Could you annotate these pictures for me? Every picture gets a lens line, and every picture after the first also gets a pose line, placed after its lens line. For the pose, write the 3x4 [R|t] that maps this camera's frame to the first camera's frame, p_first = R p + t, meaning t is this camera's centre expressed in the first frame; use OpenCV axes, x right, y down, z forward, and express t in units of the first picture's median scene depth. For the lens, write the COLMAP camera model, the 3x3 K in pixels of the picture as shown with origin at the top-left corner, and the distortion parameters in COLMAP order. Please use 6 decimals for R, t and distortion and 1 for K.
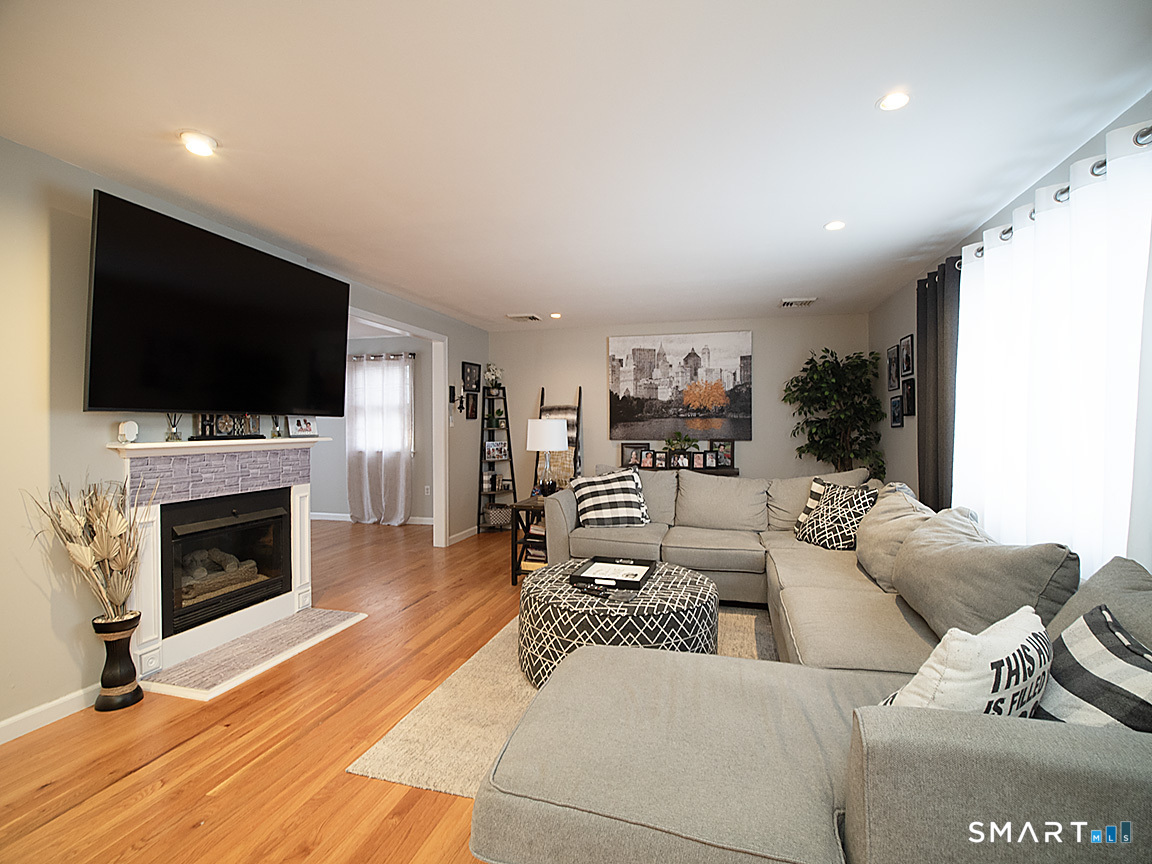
lens RADIAL K [[541.5, 0, 595.0], [0, 541.5, 429.4], [0, 0, 1]] dist [-0.012784, -0.002022]
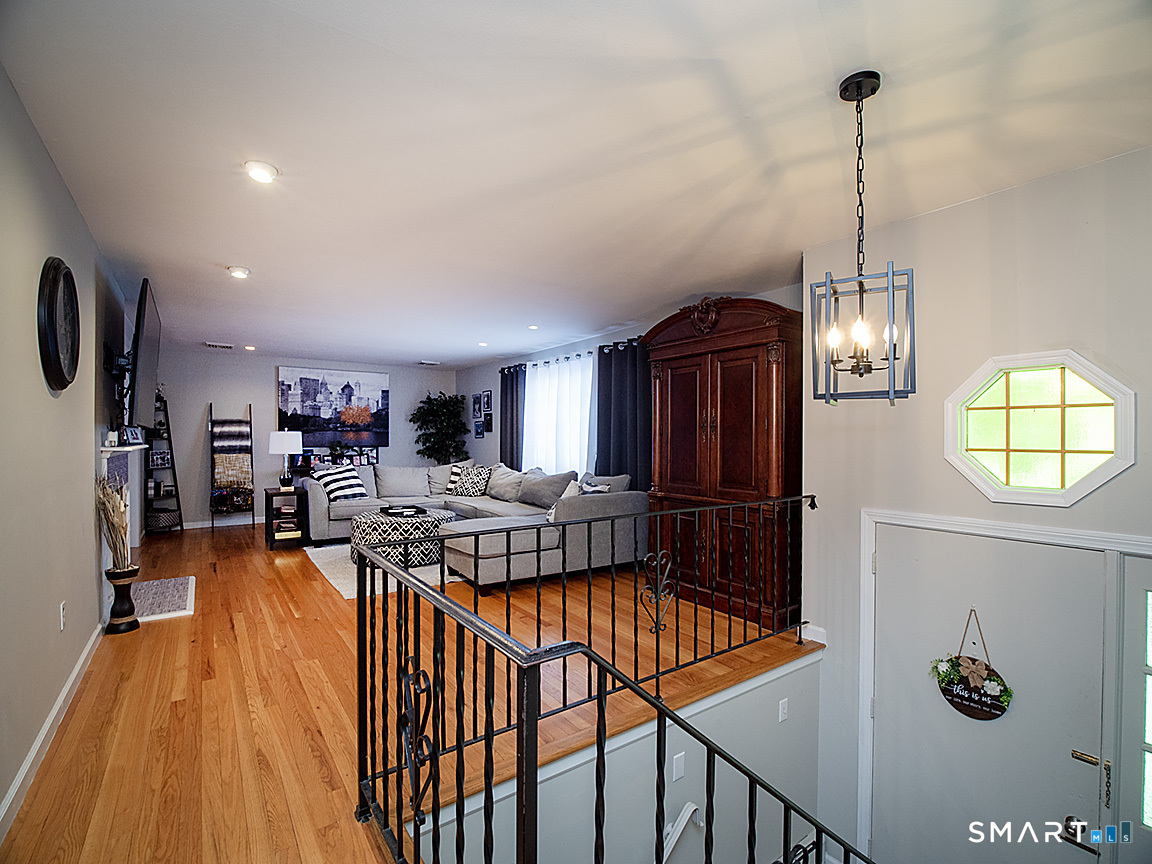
lens RADIAL K [[526.5, 0, 578.5], [0, 526.5, 437.8], [0, 0, 1]] dist [-0.014491, -0.000618]
pose [[0.642468, 0.001822, 0.766310, -0.607737], [0.002891, 0.999984, -0.004802, 0.005501], [-0.766307, 0.005301, 0.642453, -0.428224]]
